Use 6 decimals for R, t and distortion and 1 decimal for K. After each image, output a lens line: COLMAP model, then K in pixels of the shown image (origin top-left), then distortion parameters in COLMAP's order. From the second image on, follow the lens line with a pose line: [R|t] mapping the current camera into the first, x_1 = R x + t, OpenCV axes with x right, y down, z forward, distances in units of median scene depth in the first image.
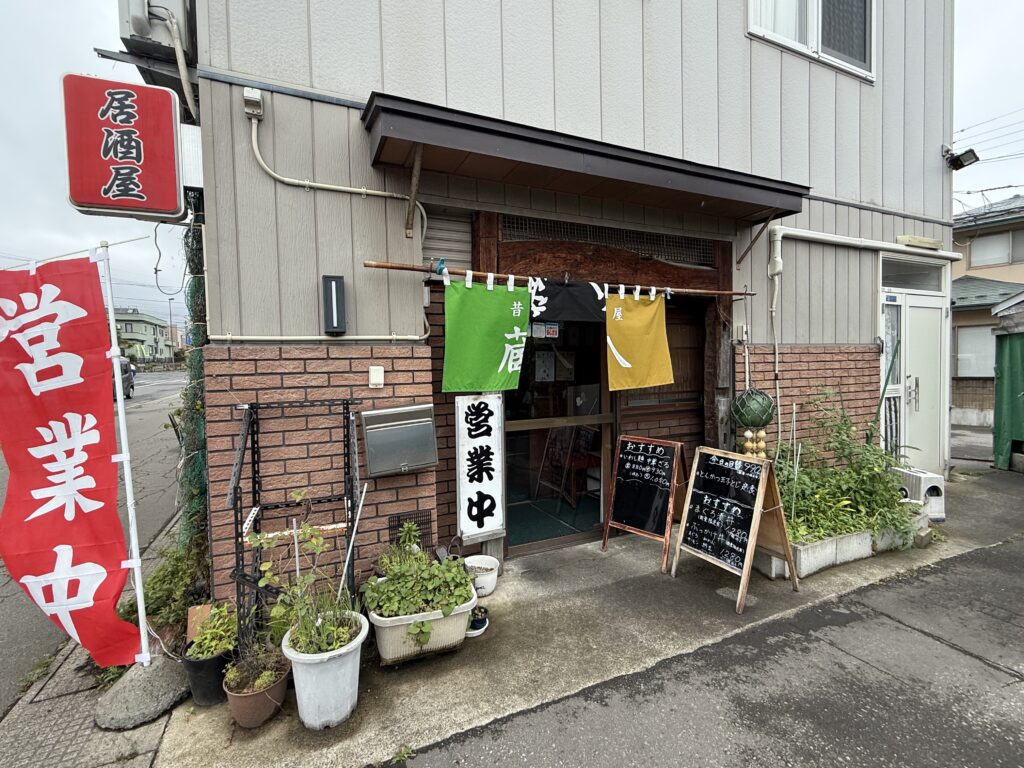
lens RADIAL K [[450.1, 0, 512.0], [0, 450.1, 384.0], [0, 0, 1]] dist [0.023191, 0.000024]
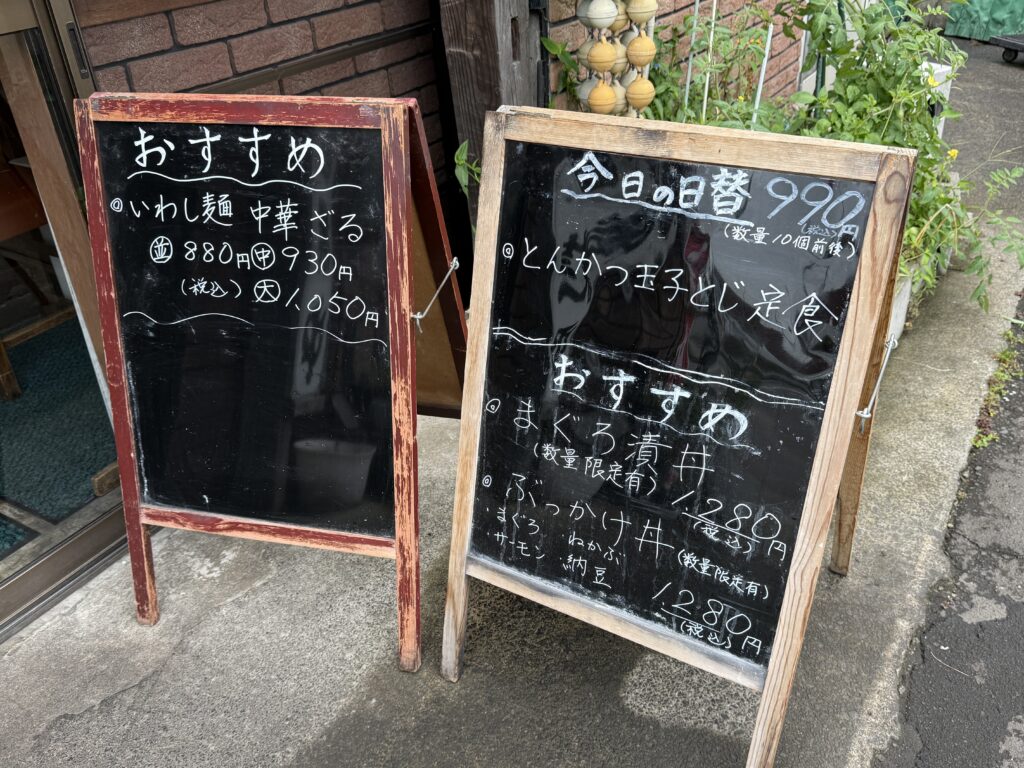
lens RADIAL K [[873.9, 0, 512.0], [0, 873.9, 384.0], [0, 0, 1]] dist [0.039432, -0.008568]
pose [[0.828610, -0.313885, 0.463552, 0.217173], [0.061831, 0.874276, 0.481475, 0.062960], [-0.556401, -0.370293, 0.743842, 0.701378]]
